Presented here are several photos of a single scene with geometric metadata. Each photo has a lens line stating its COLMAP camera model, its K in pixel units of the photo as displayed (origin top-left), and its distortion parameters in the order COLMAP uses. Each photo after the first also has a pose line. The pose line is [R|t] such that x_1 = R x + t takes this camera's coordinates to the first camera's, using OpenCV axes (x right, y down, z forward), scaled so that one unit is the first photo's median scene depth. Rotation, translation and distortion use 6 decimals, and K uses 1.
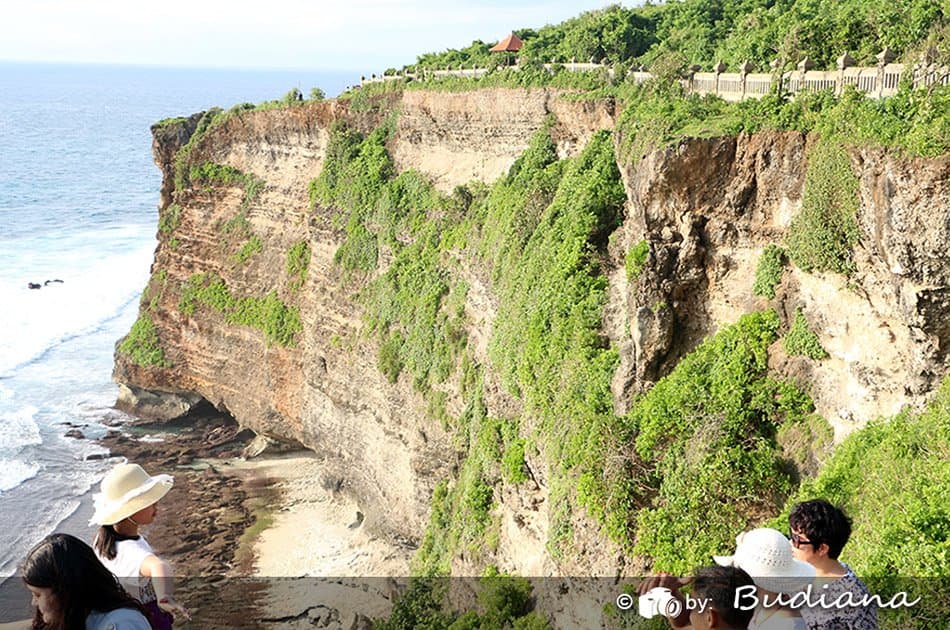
lens RADIAL K [[1181.0, 0, 470.9], [0, 1181.0, 317.1], [0, 0, 1]] dist [-0.059938, 0.461443]
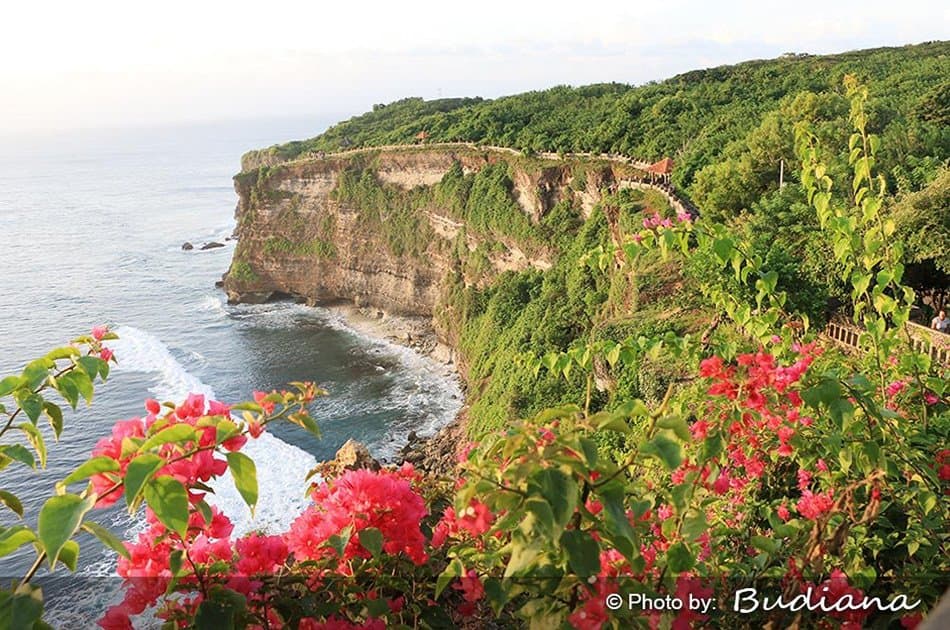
lens RADIAL K [[854.5, 0, 475.0], [0, 854.5, 315.0], [0, 0, 1]] dist [-0.190346, 0.275095]
pose [[0.932569, -0.150616, 0.328070, -0.561476], [0.135665, 0.988409, 0.068136, 0.074432], [-0.334529, -0.019034, 0.942193, -0.948157]]
